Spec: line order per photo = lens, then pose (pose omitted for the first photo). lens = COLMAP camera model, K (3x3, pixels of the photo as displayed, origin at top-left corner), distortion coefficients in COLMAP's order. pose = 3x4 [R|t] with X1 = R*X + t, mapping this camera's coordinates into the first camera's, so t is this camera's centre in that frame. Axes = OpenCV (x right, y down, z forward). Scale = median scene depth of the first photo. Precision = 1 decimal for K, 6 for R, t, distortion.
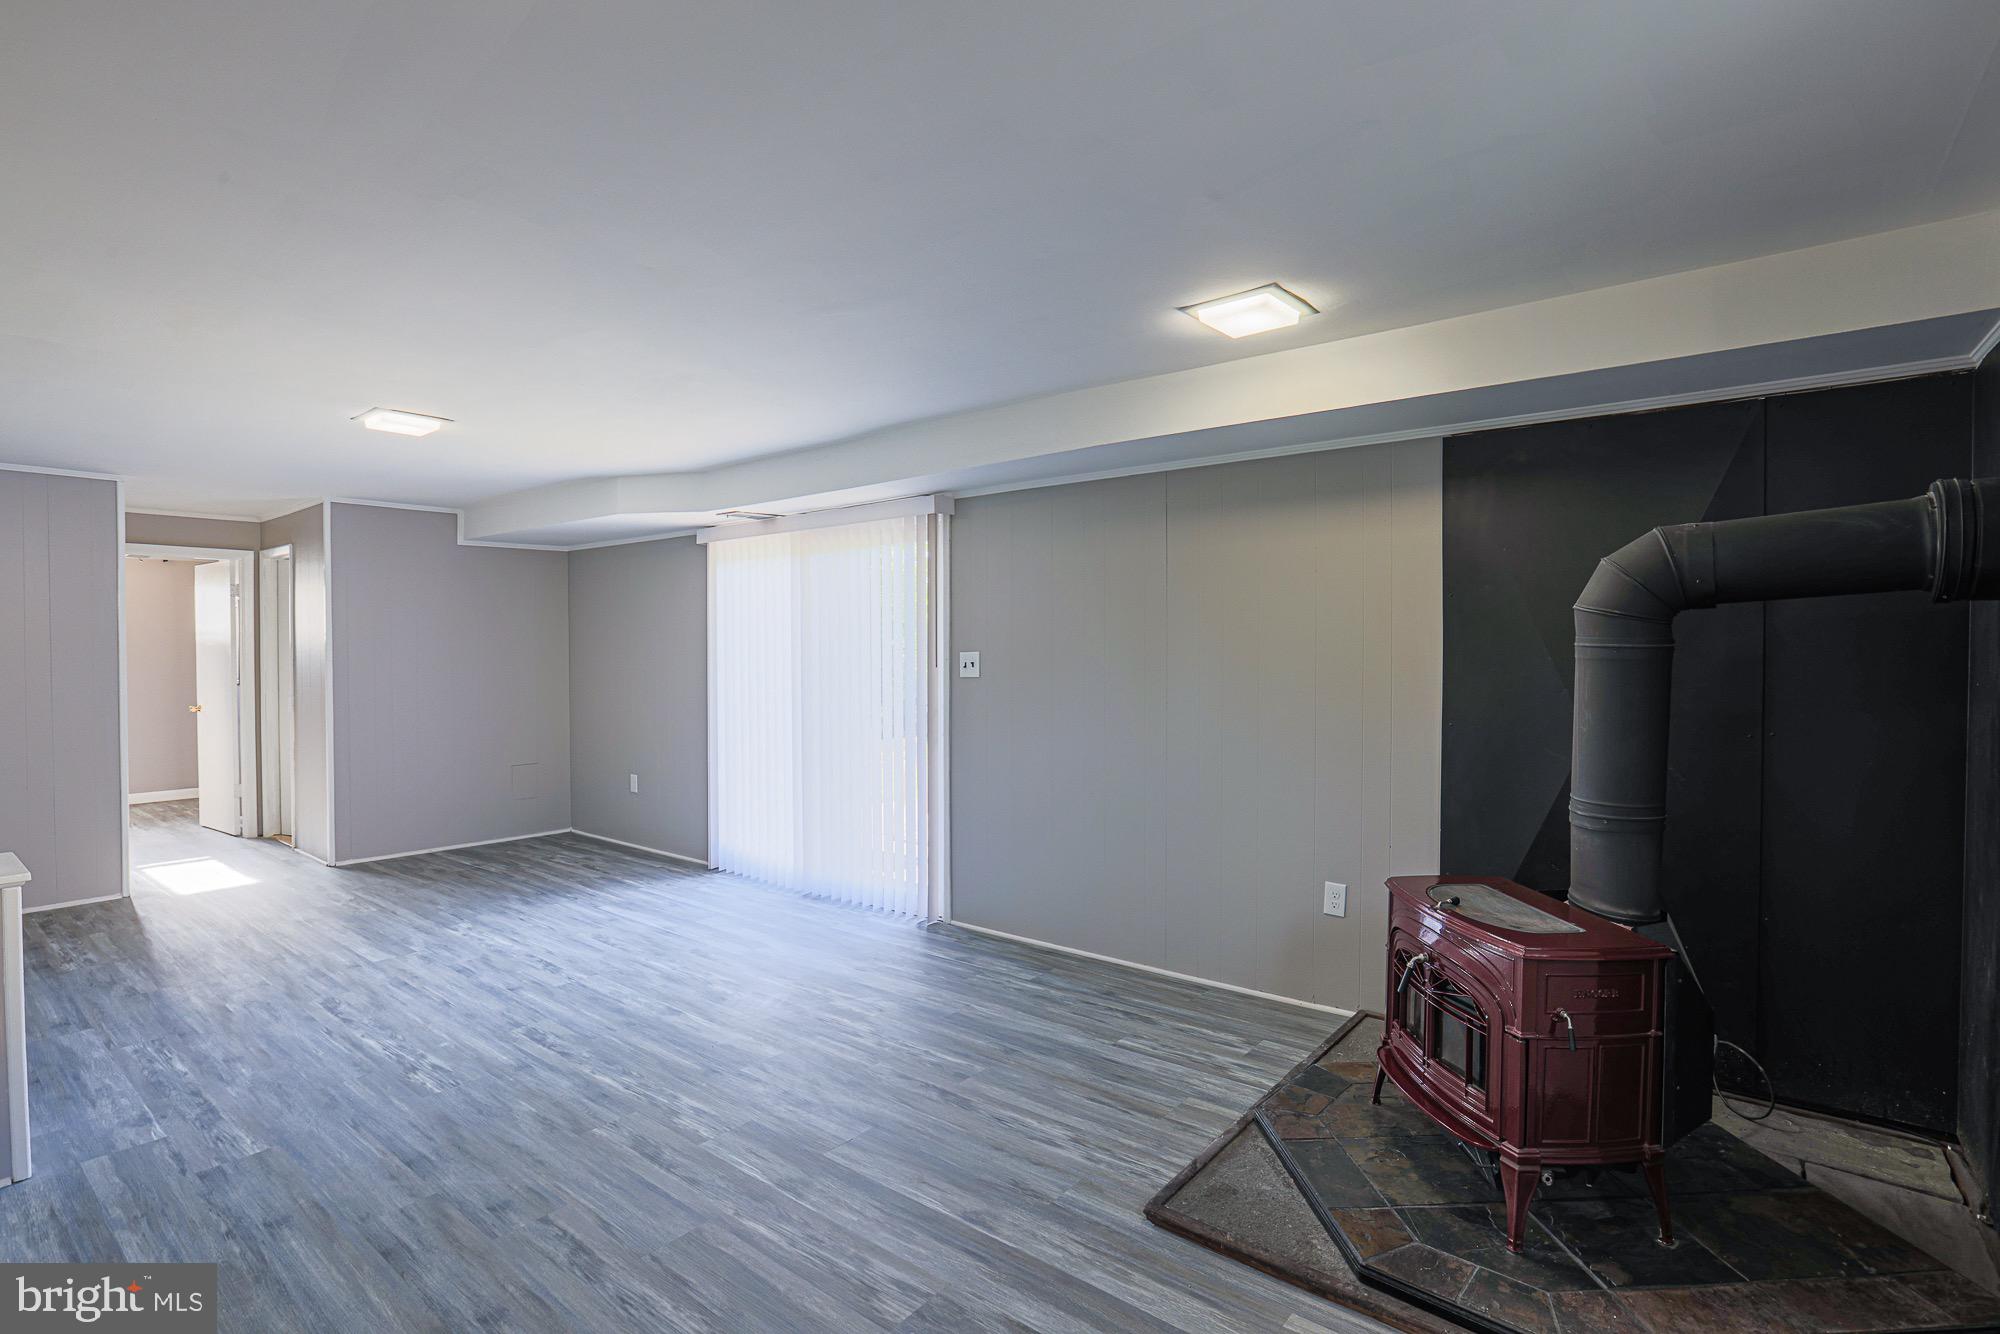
lens RADIAL K [[938.0, 0, 1002.7], [0, 938.0, 631.9], [0, 0, 1]] dist [-0.039409, 0.013388]
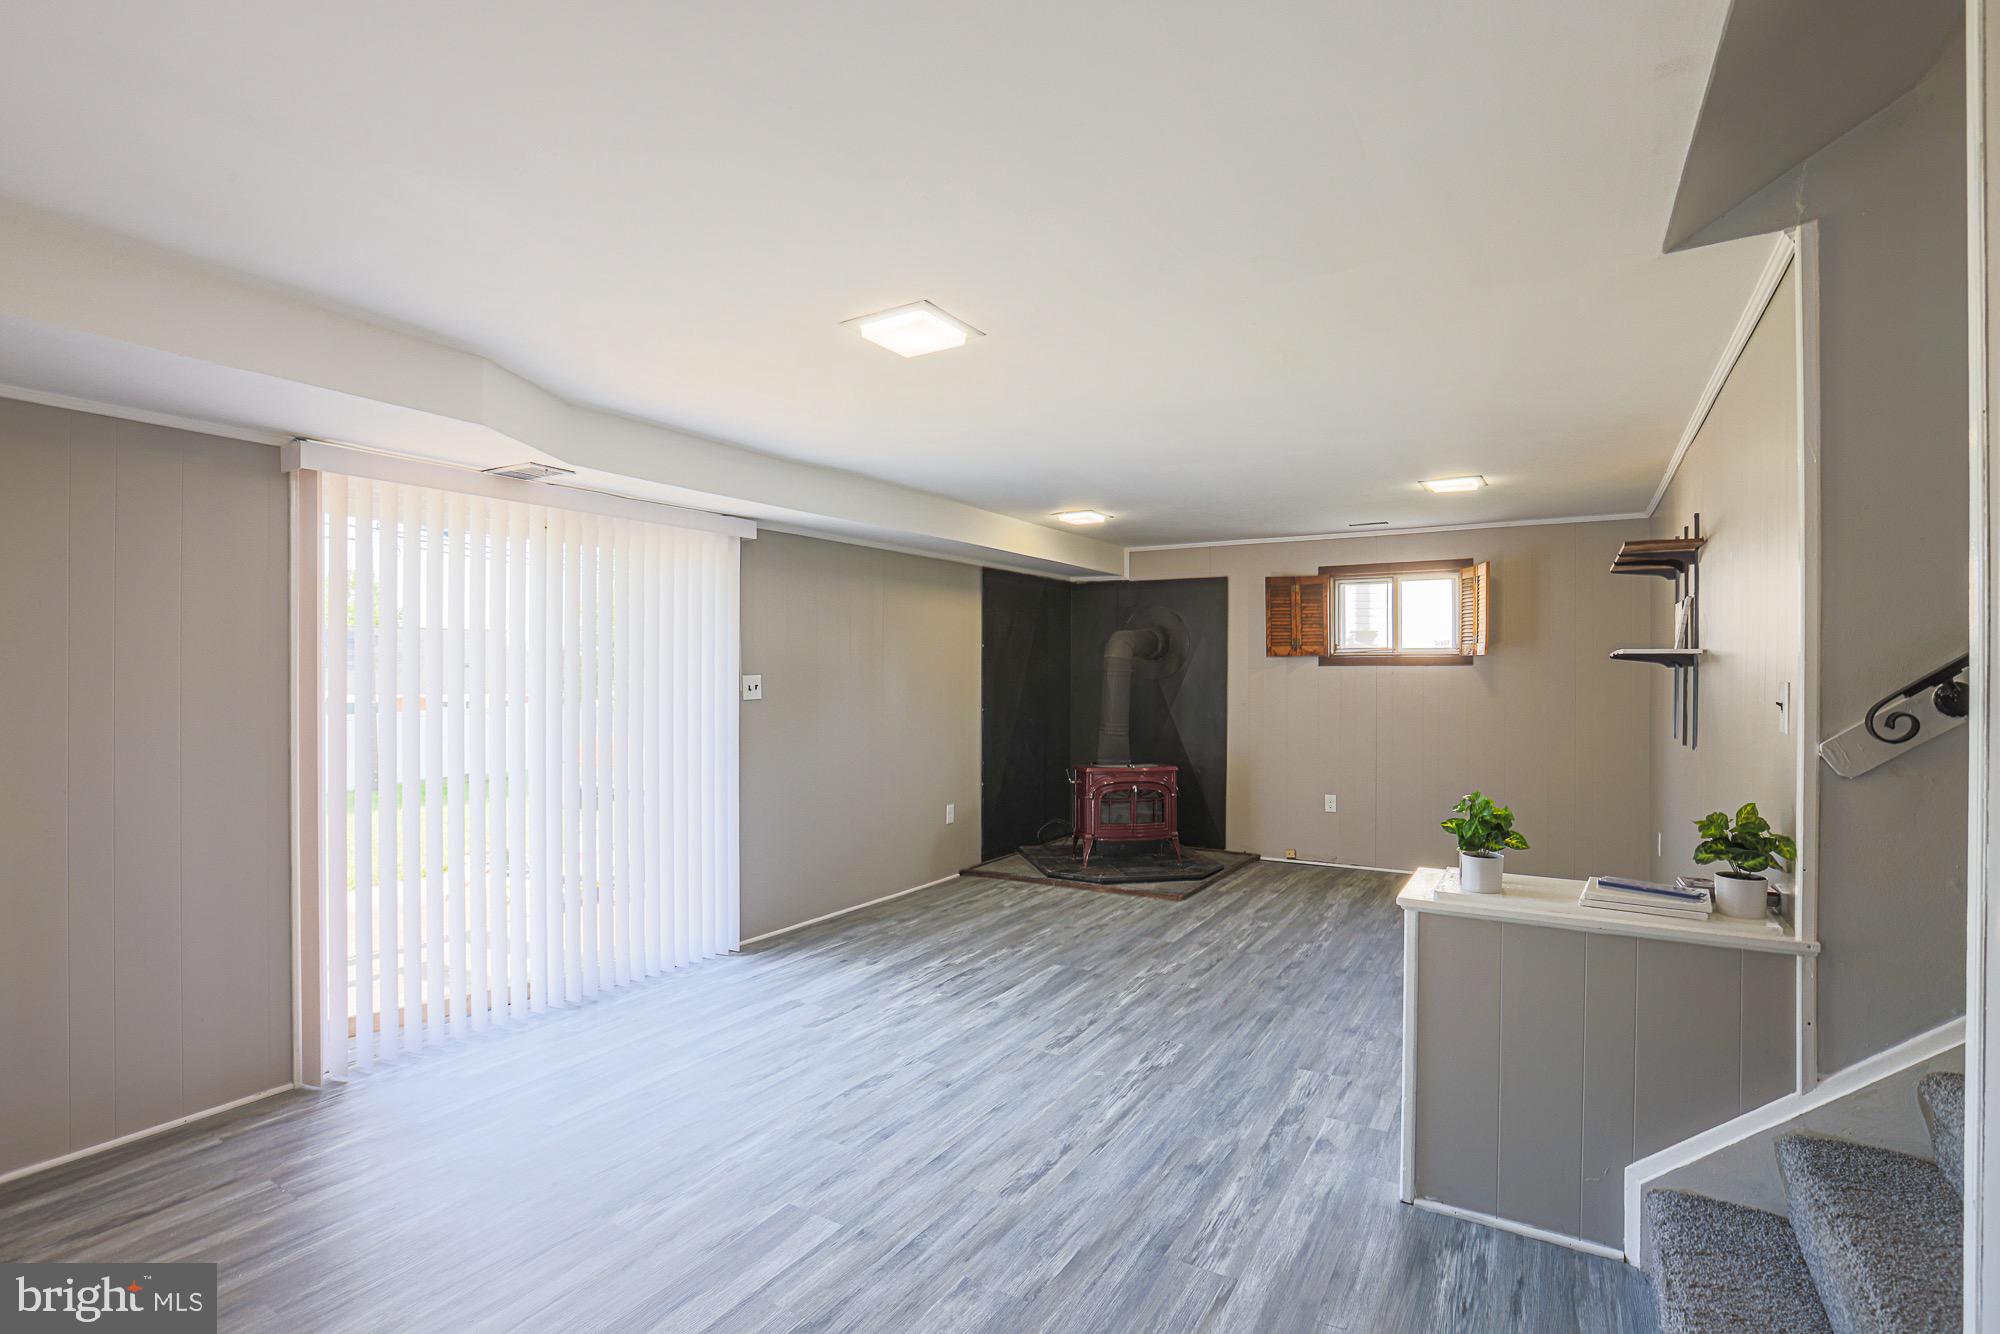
lens RADIAL K [[933.7, 0, 1000.0], [0, 933.7, 667.0], [0, 0, 1]] dist [-0.061255, 0.024523]
pose [[-0.114309, 0.008739, 0.993407, -1.401609], [-0.019367, 0.999752, -0.011024, 0.020756], [-0.993256, -0.020499, -0.114112, 1.085827]]
